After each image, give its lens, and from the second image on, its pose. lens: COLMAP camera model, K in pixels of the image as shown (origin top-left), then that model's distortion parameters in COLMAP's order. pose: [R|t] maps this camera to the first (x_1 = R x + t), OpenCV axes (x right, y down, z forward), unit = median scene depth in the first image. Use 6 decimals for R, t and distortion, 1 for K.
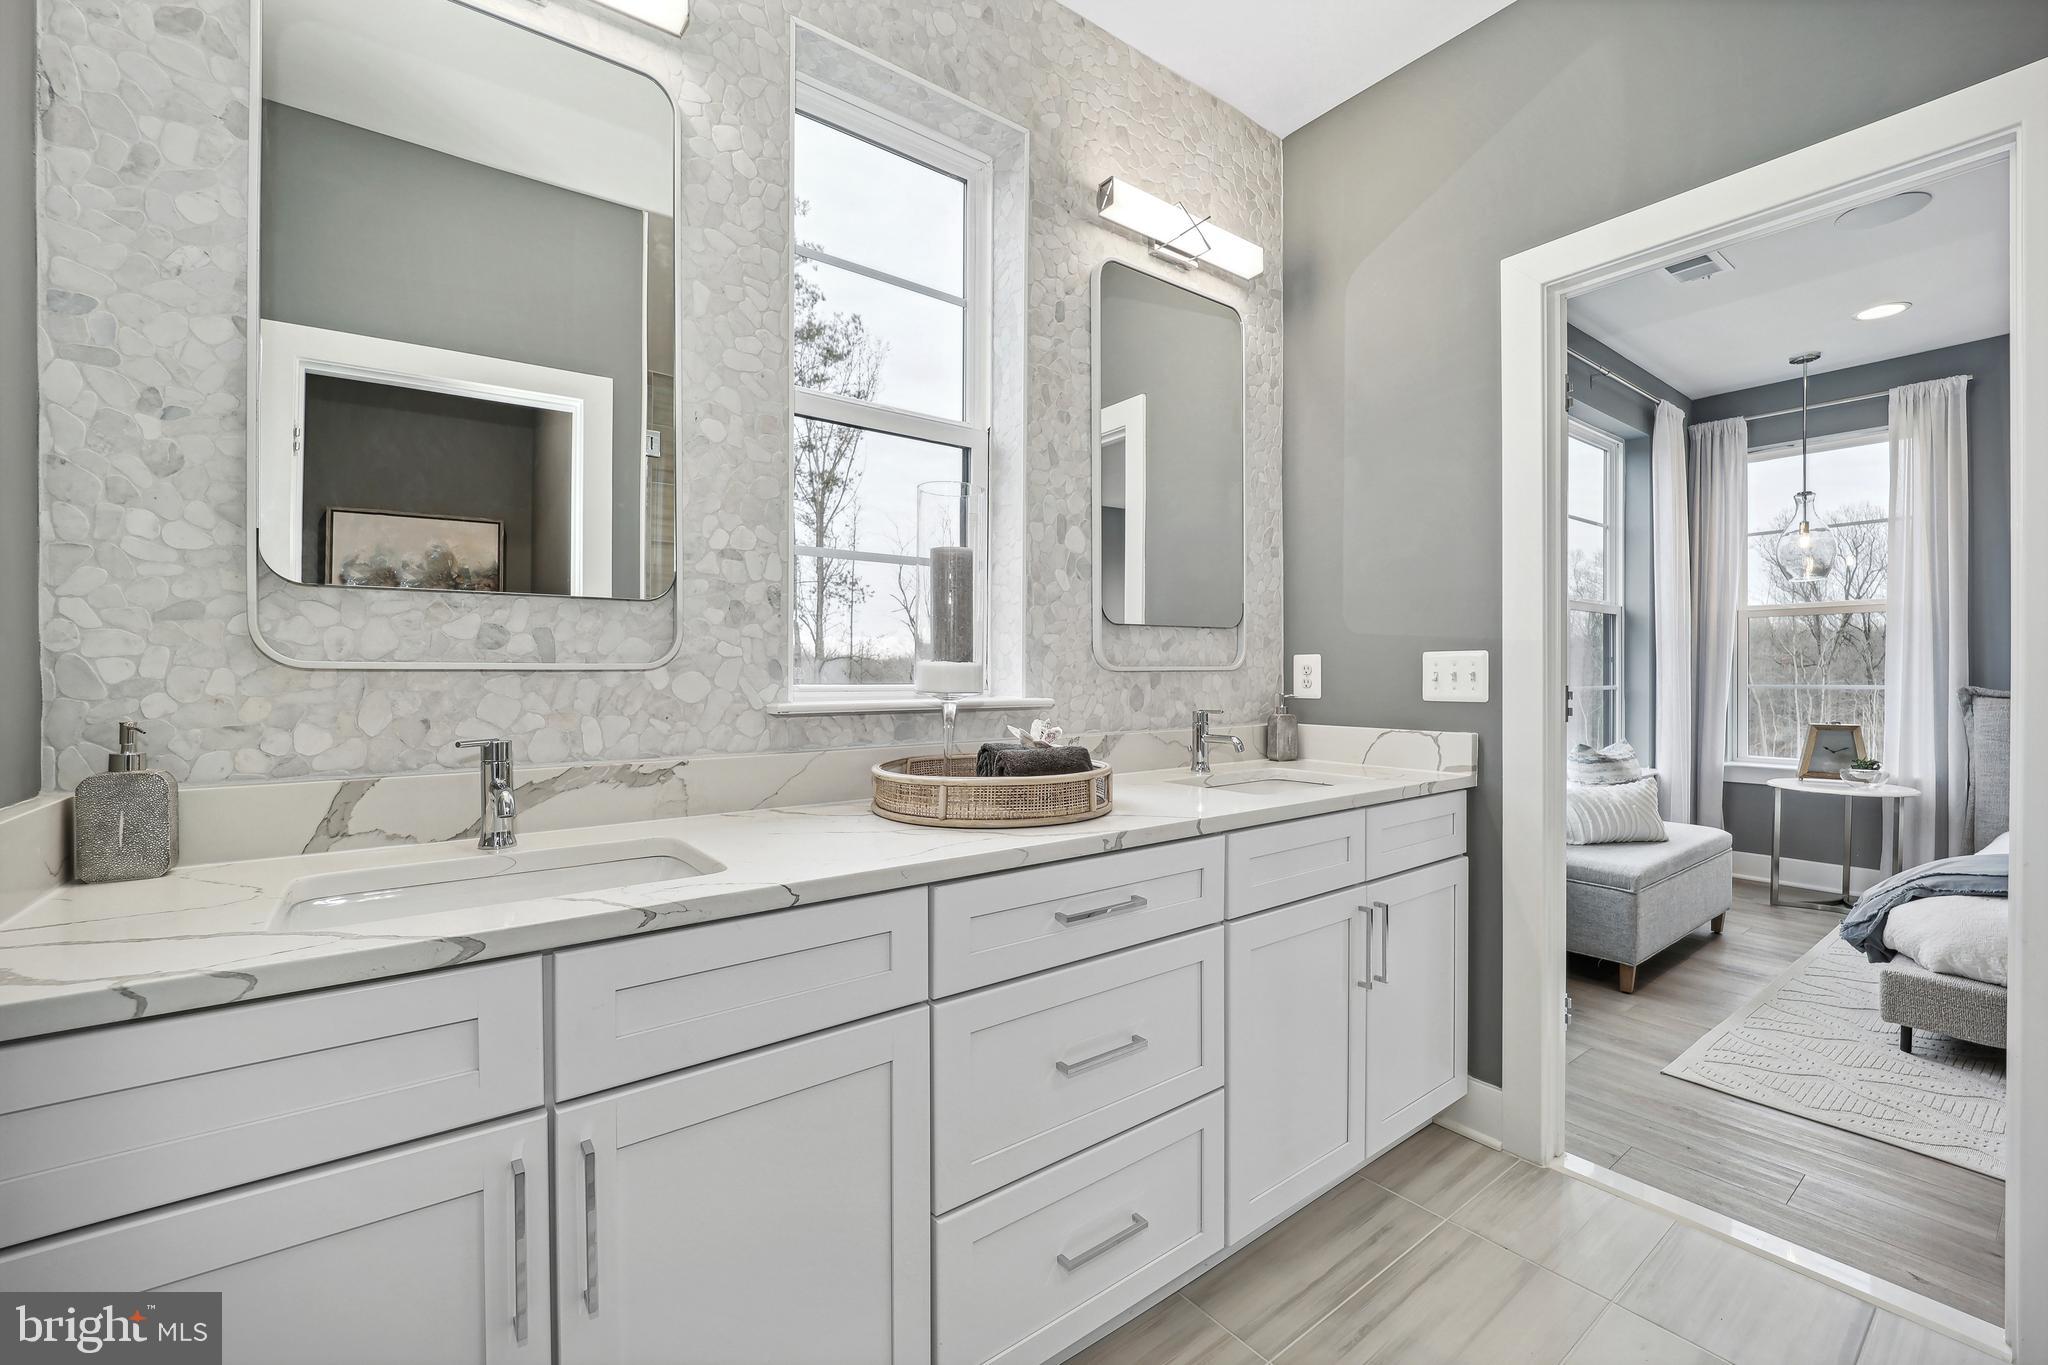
lens RADIAL K [[837.5, 0, 1024.2], [0, 837.5, 672.8], [0, 0, 1]] dist [-0.014185, -0.000590]
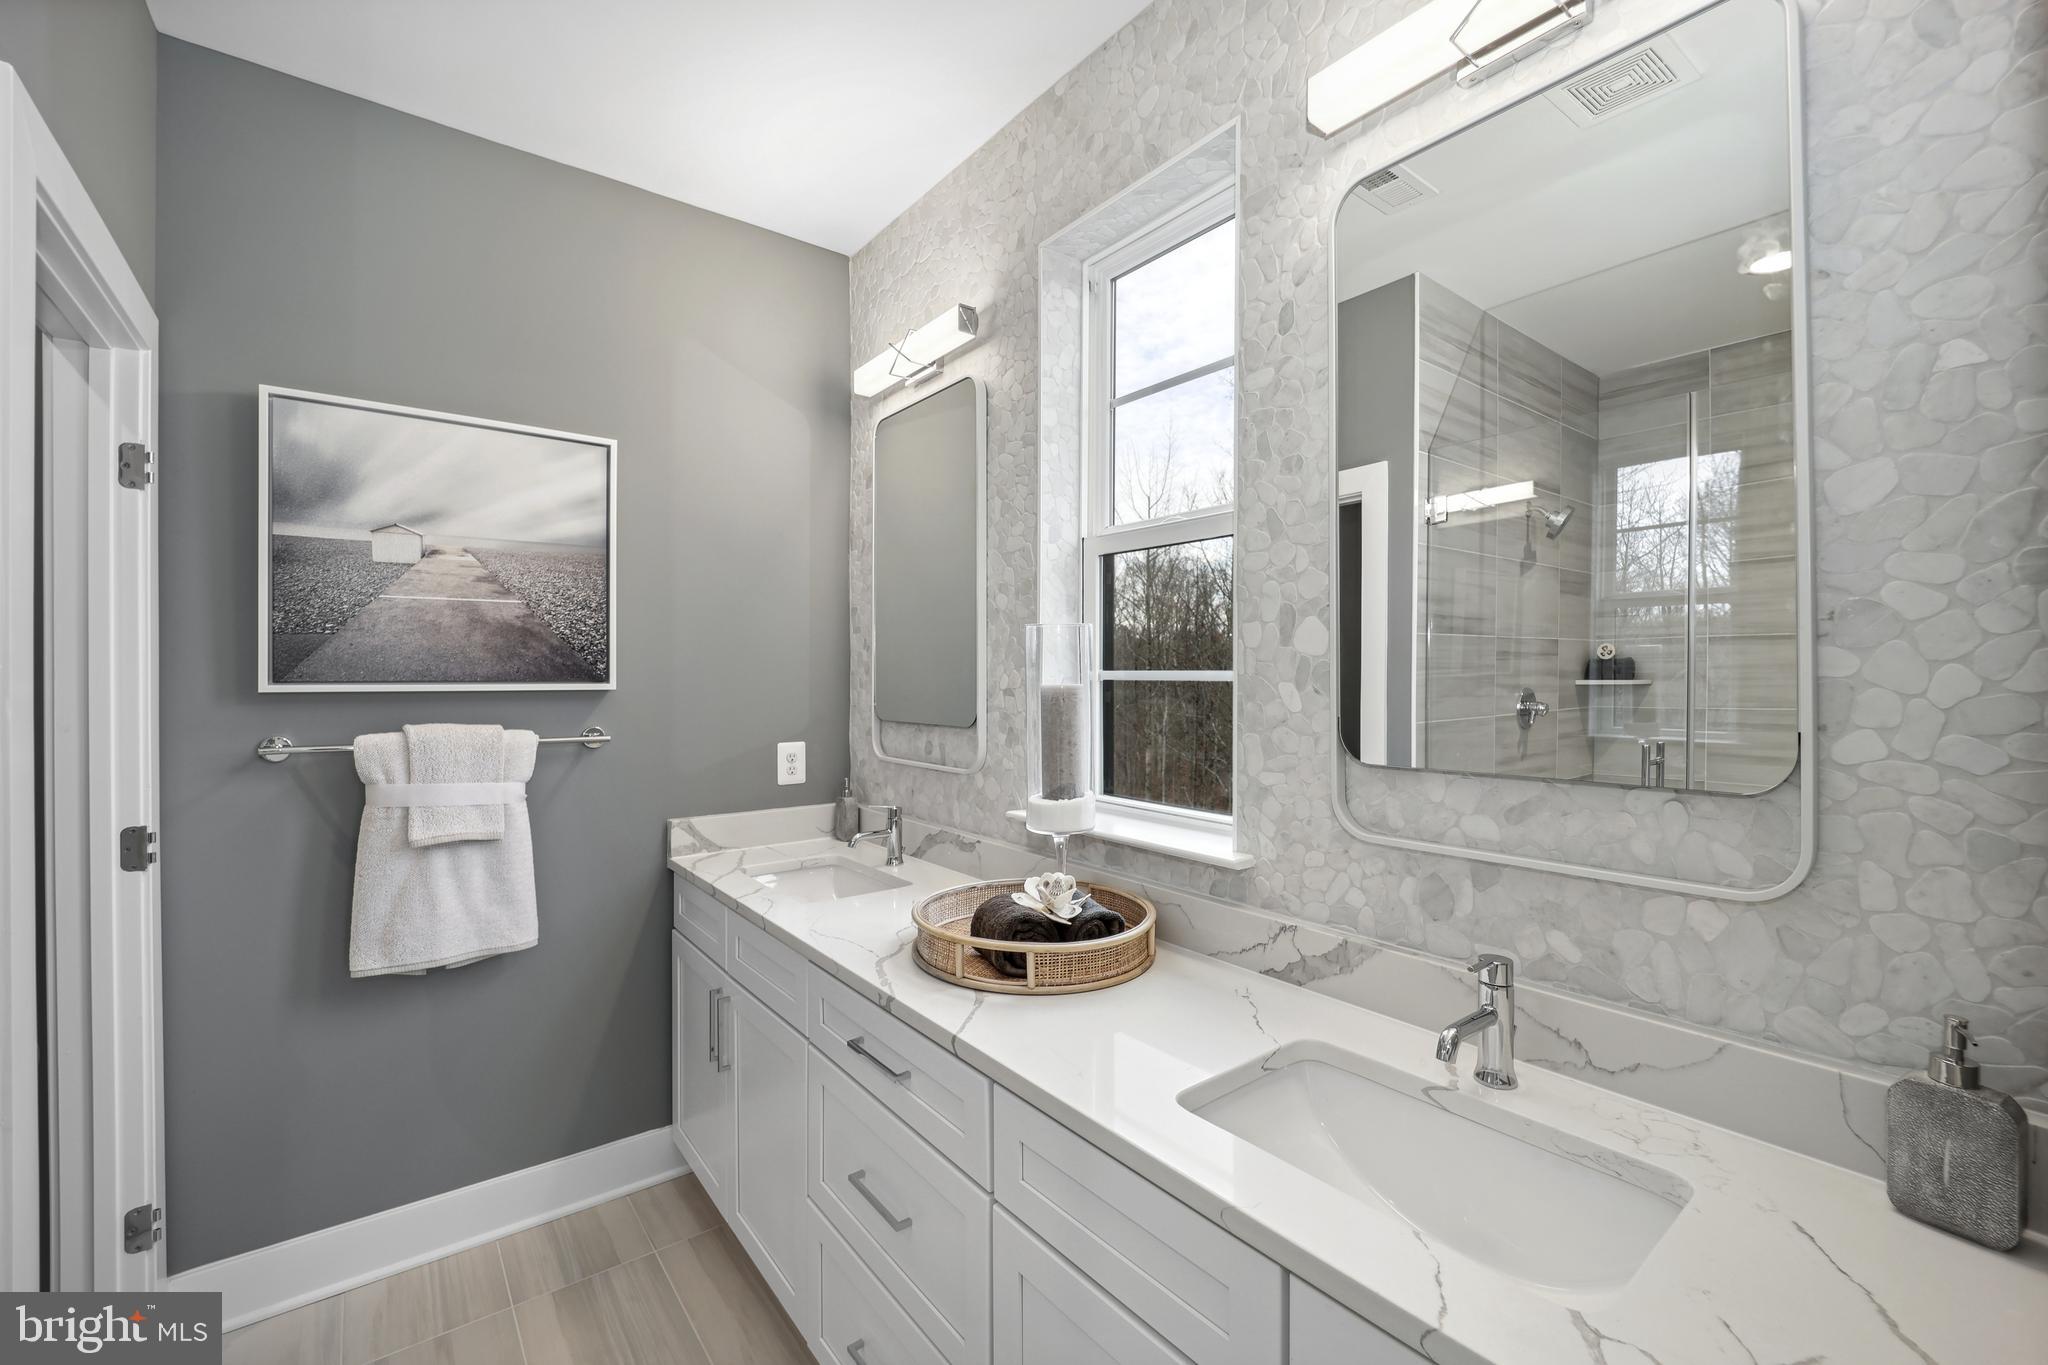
lens RADIAL K [[837.5, 0, 1024.2], [0, 837.5, 672.8], [0, 0, 1]] dist [-0.014185, -0.000590]
pose [[0.007584, -0.002639, -0.999968, 0.751420], [-0.000979, 0.999996, -0.002647, -0.129595], [0.999971, 0.000999, 0.007581, 0.775223]]
